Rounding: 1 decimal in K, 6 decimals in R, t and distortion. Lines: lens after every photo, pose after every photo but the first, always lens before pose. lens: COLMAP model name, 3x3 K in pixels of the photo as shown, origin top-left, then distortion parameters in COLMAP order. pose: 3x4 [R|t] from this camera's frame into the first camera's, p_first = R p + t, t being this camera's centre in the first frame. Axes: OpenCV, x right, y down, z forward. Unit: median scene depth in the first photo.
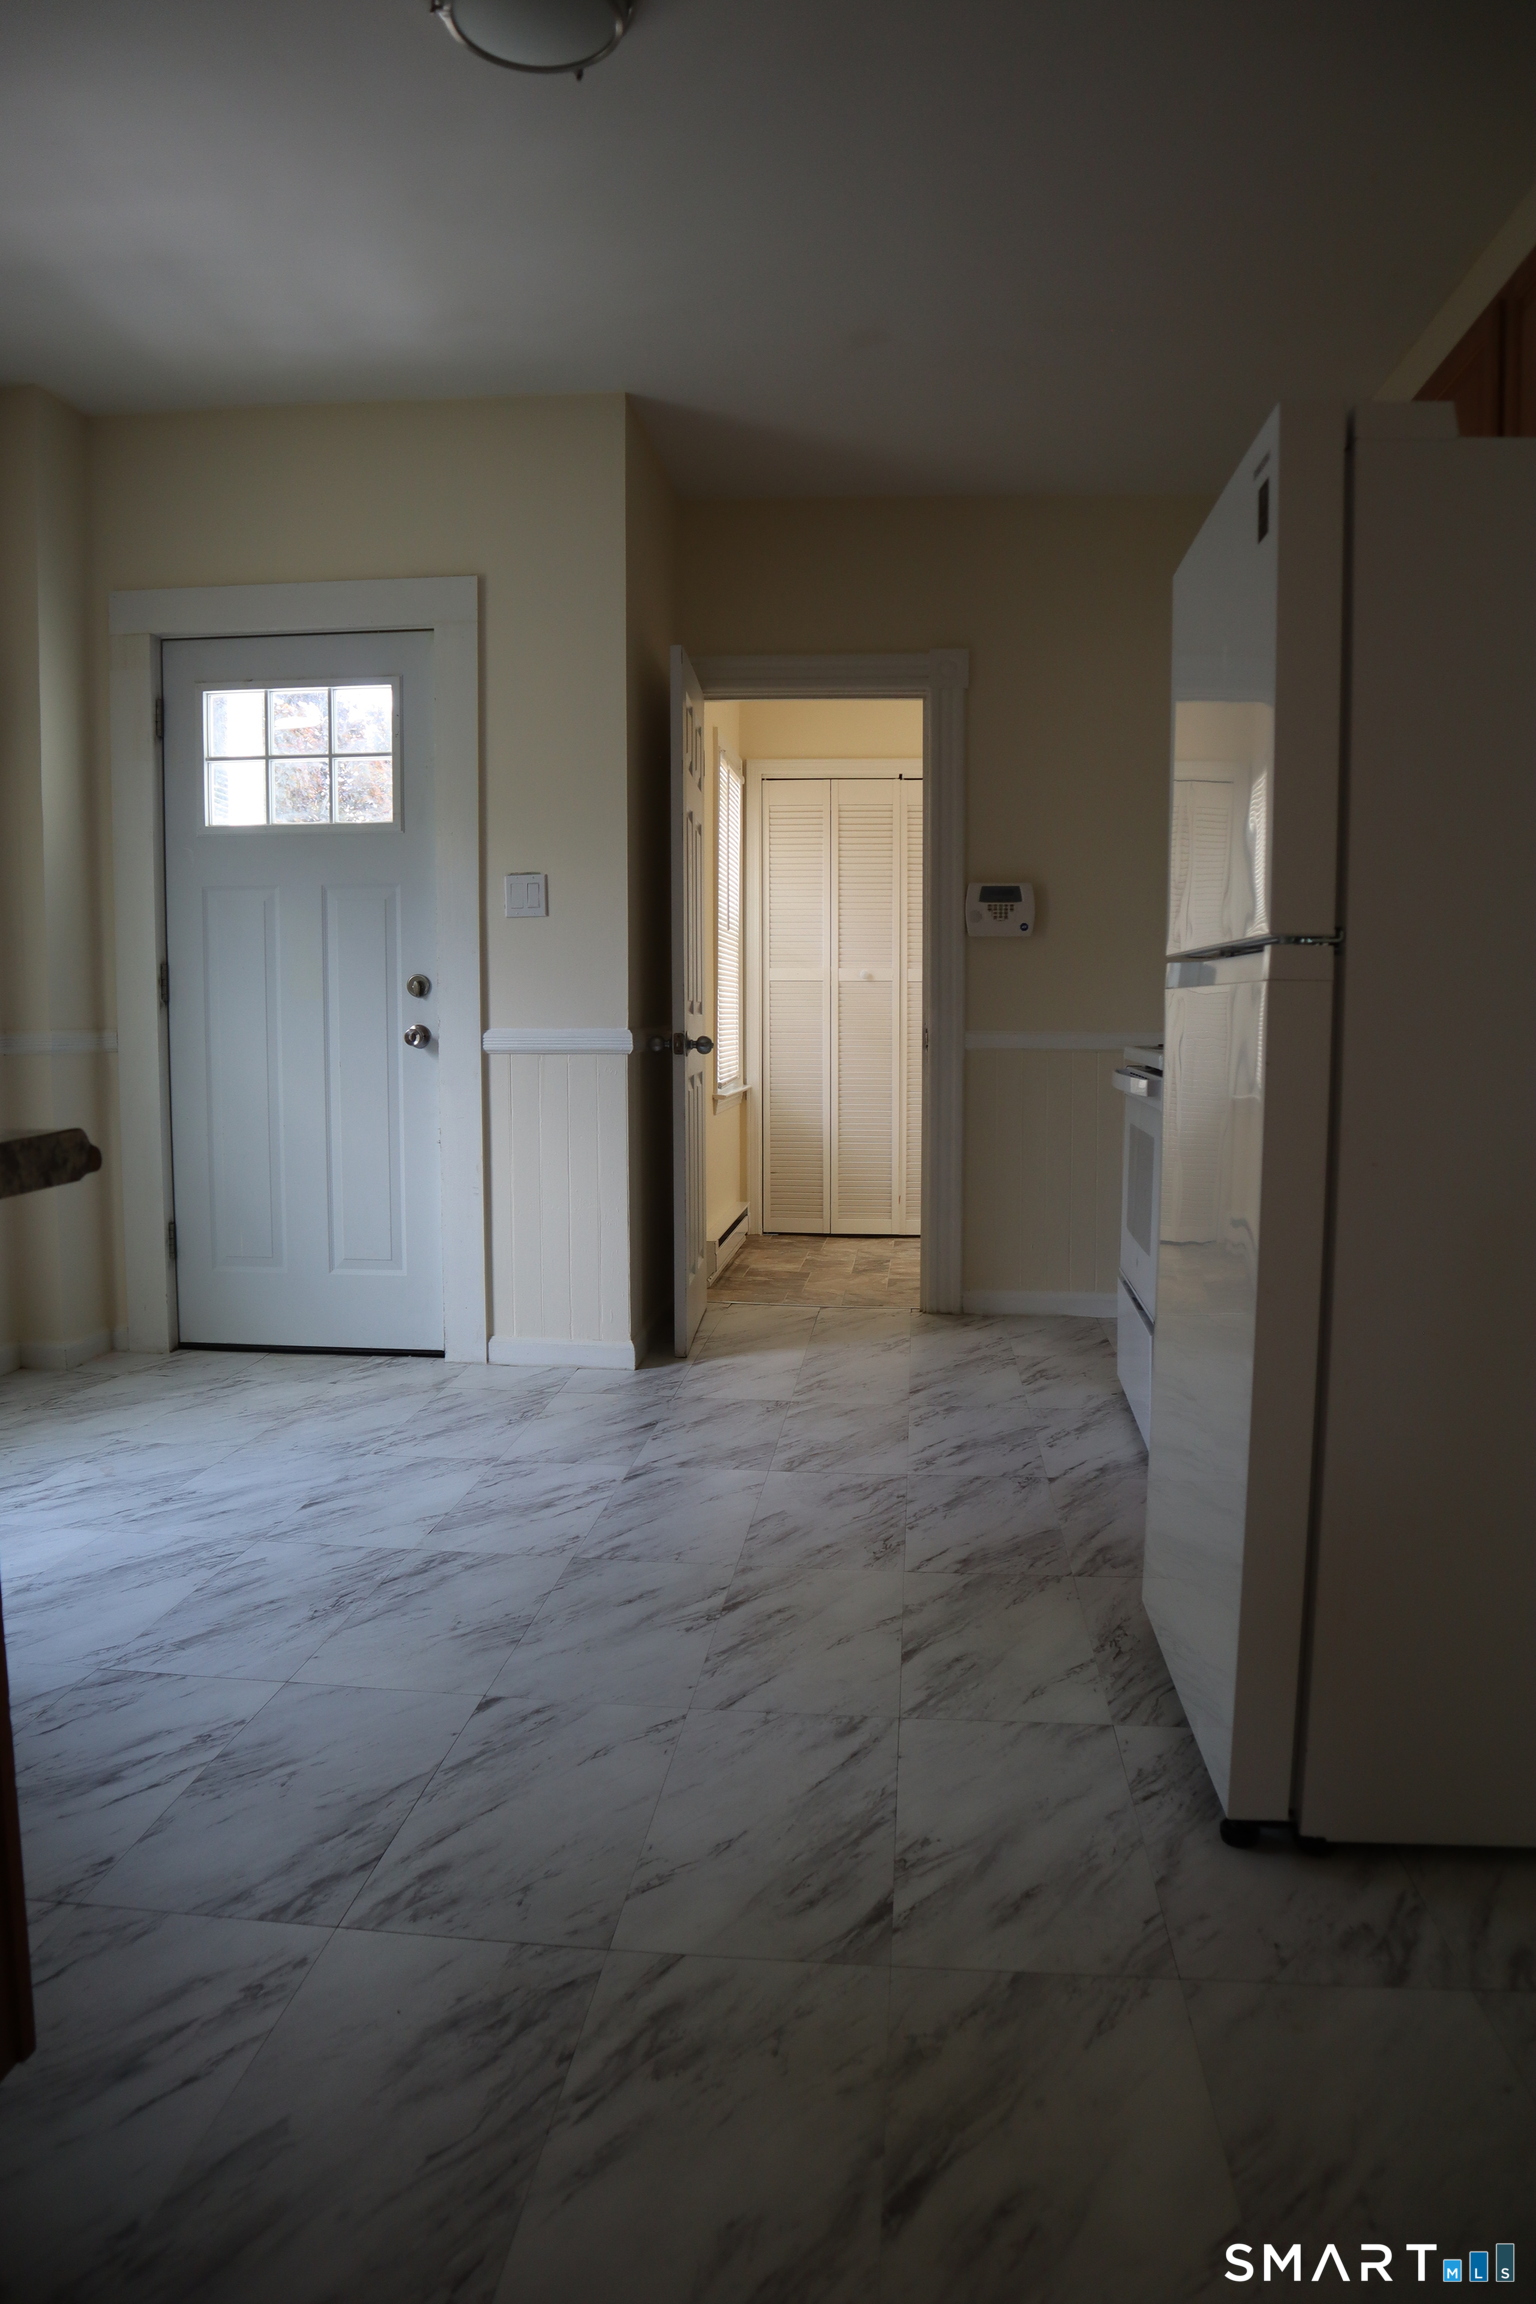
lens RADIAL K [[1591.9, 0, 780.2], [0, 1591.9, 1162.7], [0, 0, 1]] dist [-0.114071, 0.072166]
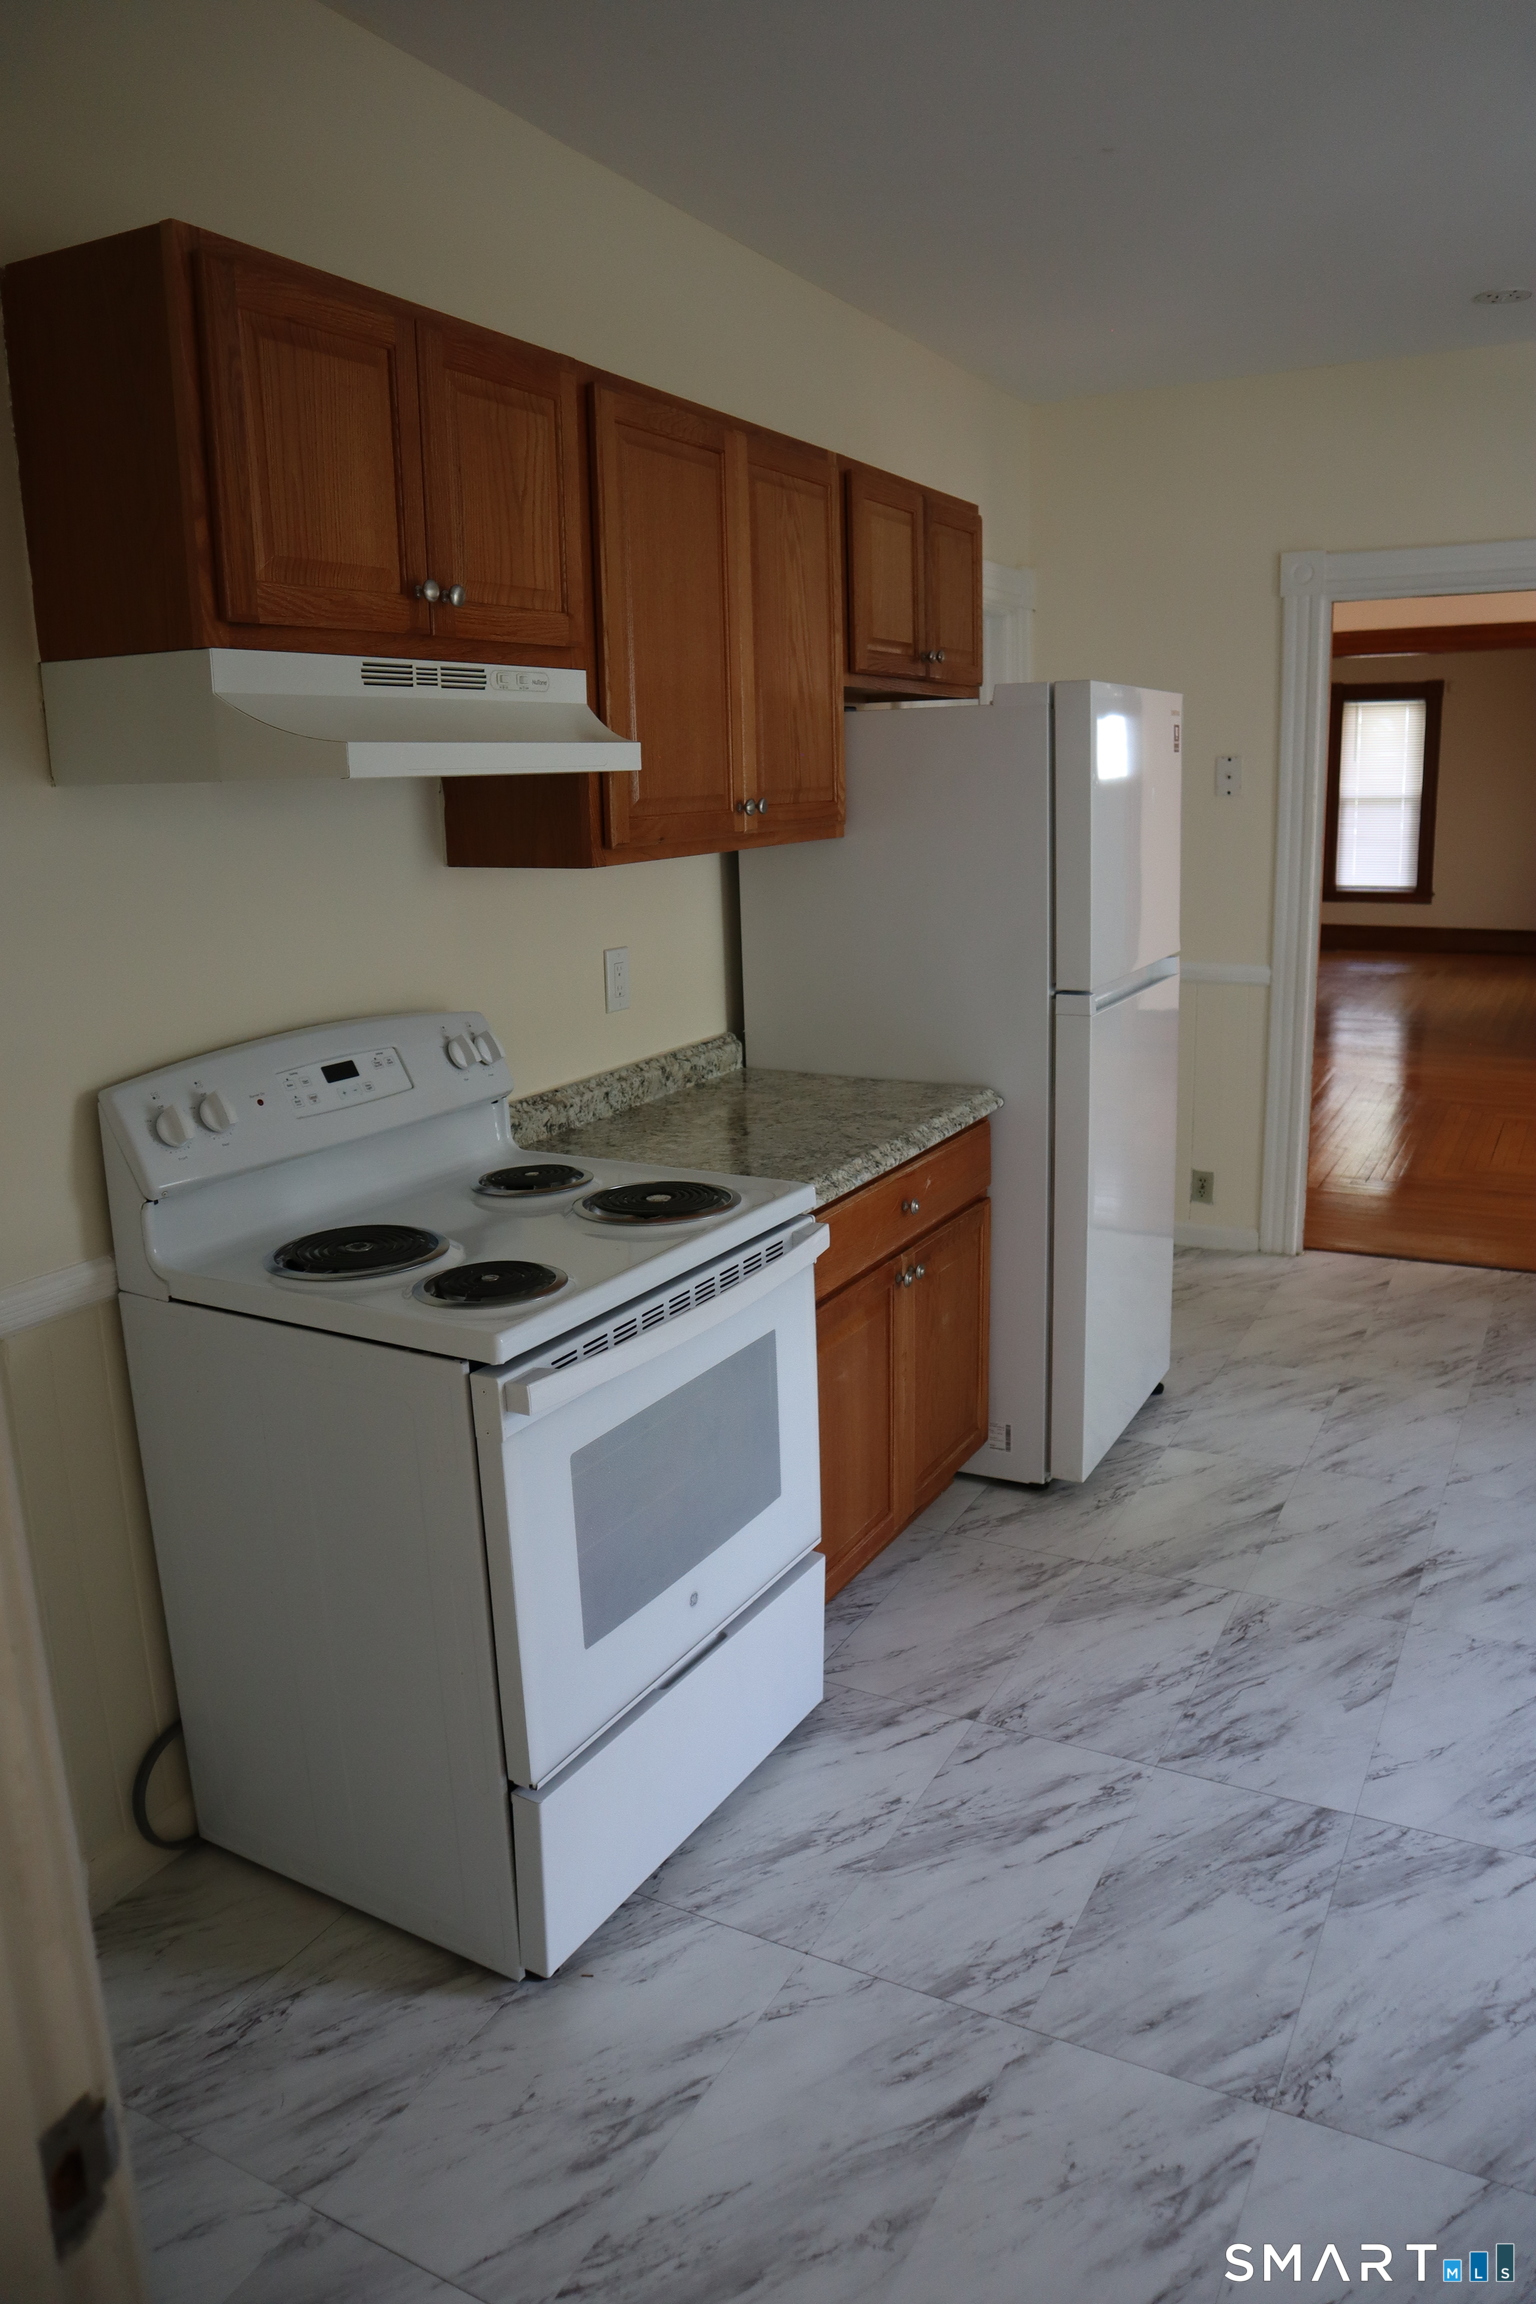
lens RADIAL K [[1591.9, 0, 766.8], [0, 1591.9, 1142.2], [0, 0, 1]] dist [-0.114071, 0.072166]
pose [[-0.917085, -0.062875, 0.393704, -0.022053], [0.066099, 0.949844, 0.305660, -0.356905], [-0.393175, 0.306340, -0.866931, 1.894920]]
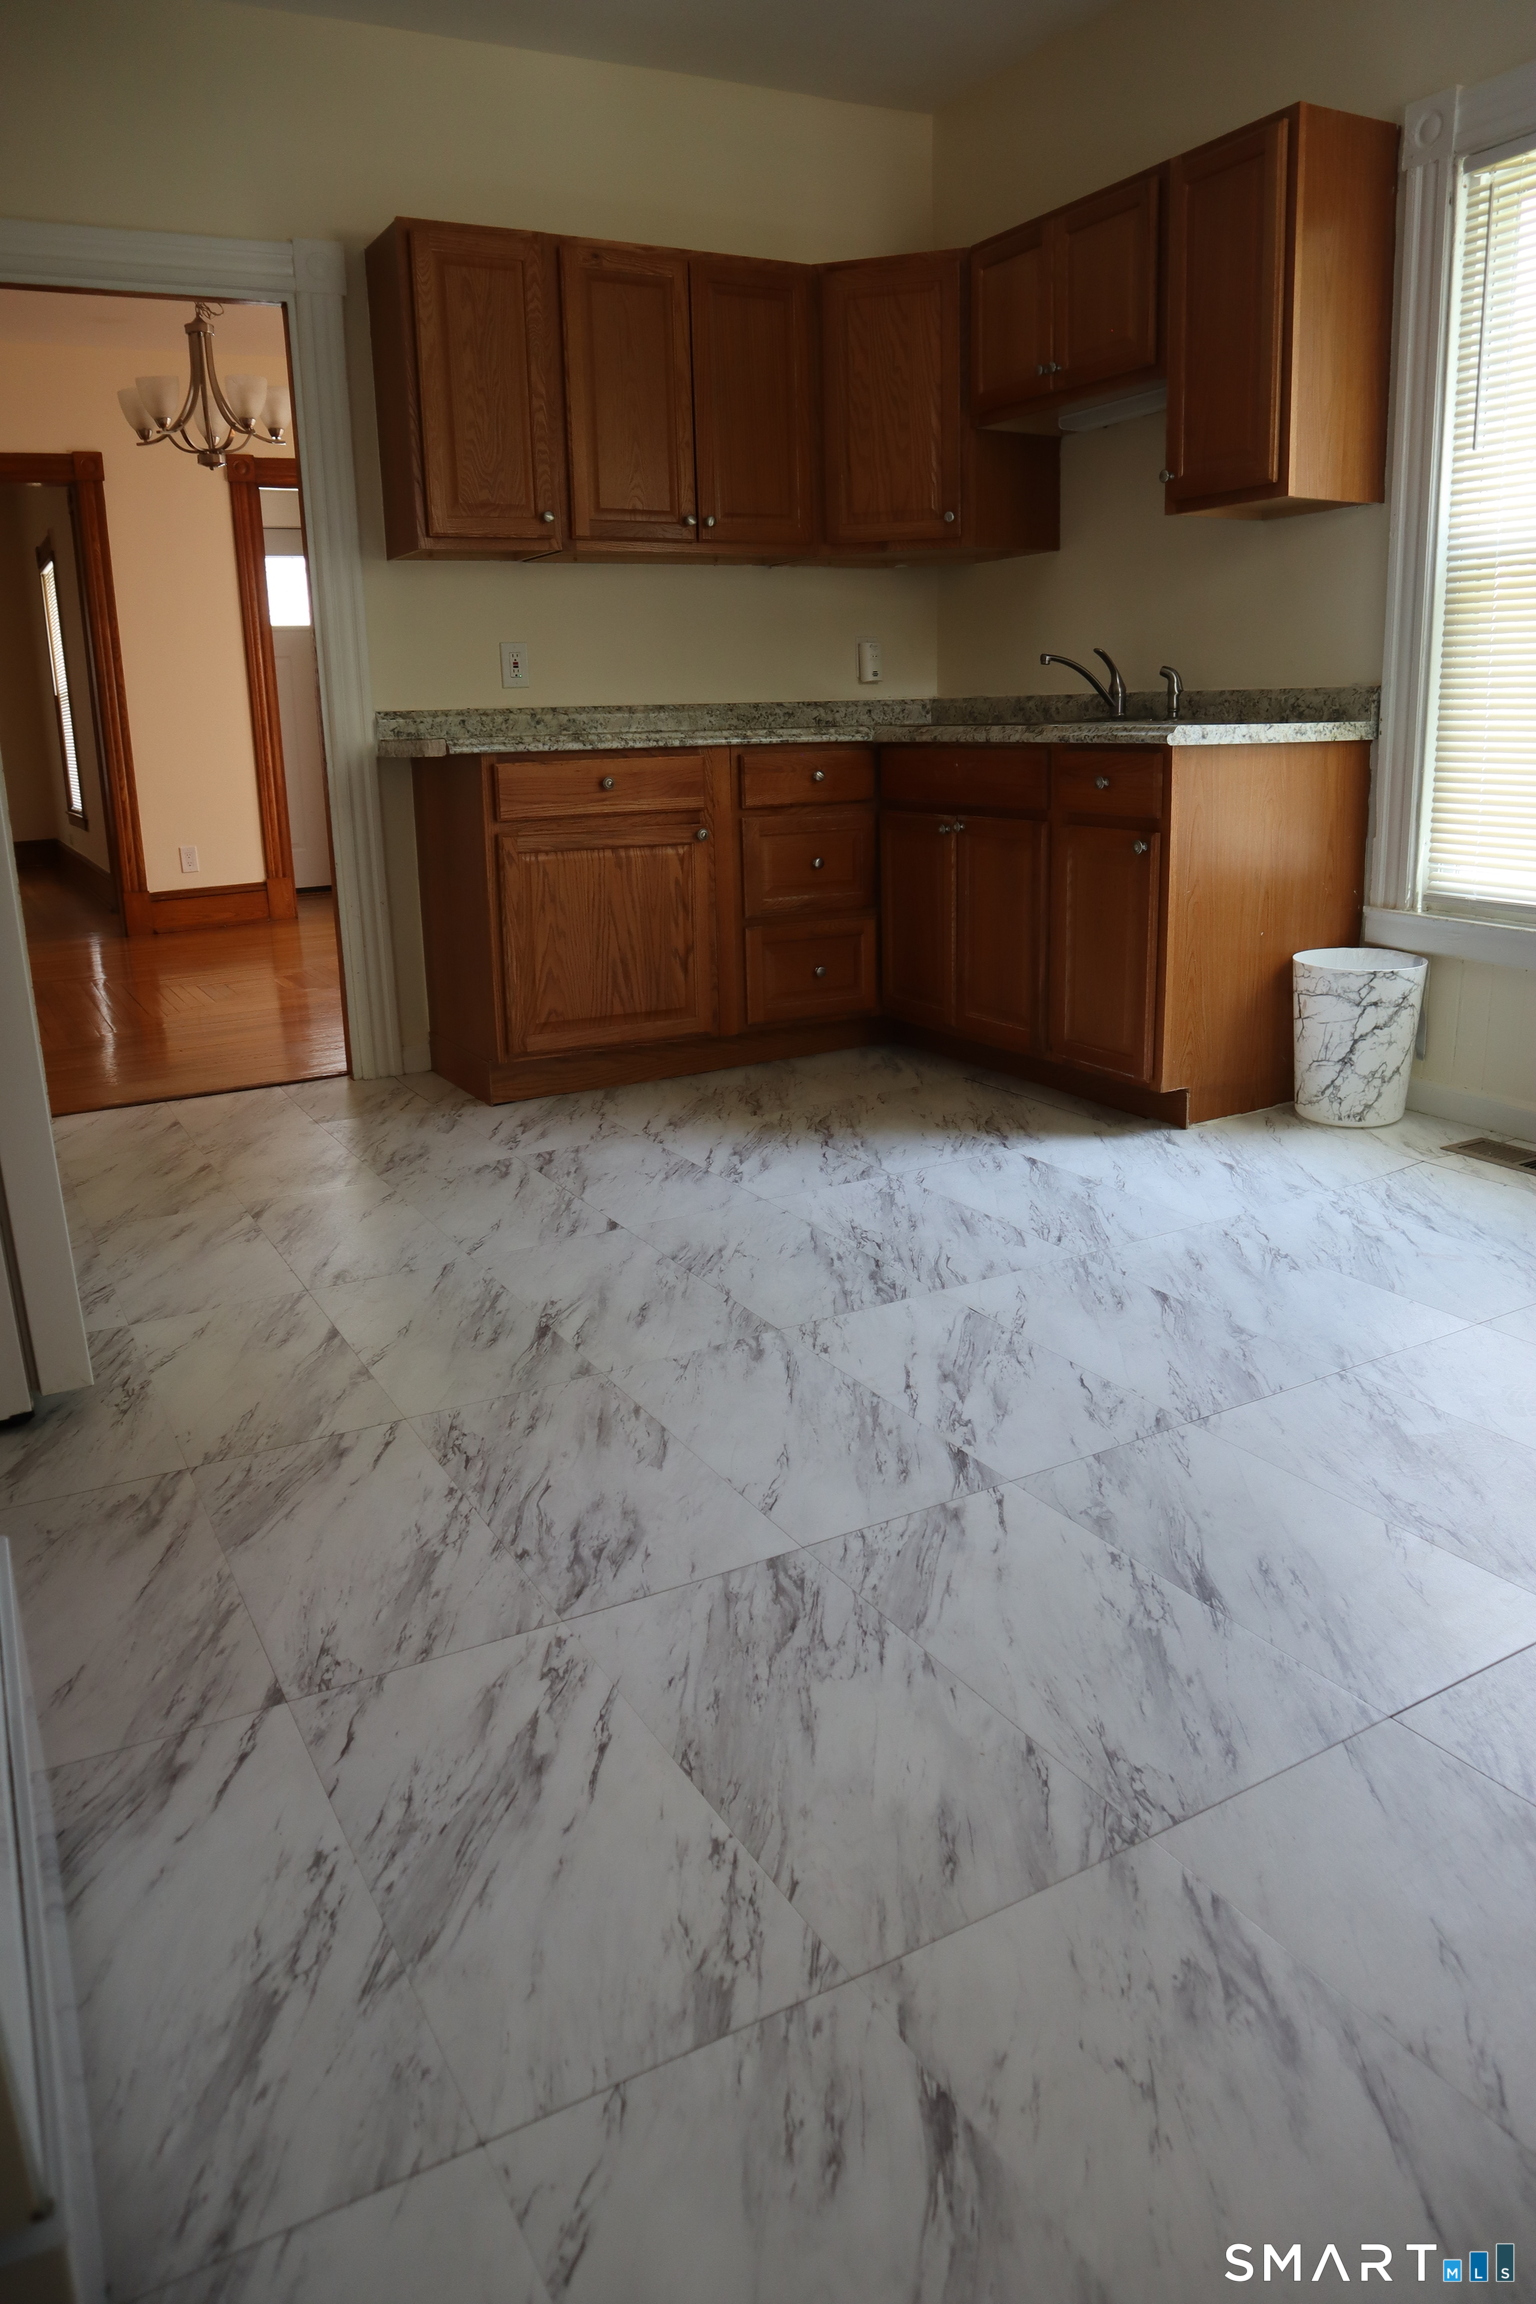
lens RADIAL K [[1591.9, 0, 778.9], [0, 1591.9, 1154.7], [0, 0, 1]] dist [-0.114071, 0.072166]
pose [[-0.829484, 0.171770, -0.531462, 0.313337], [-0.025787, 0.938743, 0.343651, -0.137924], [0.557936, 0.298757, -0.774243, 1.640356]]
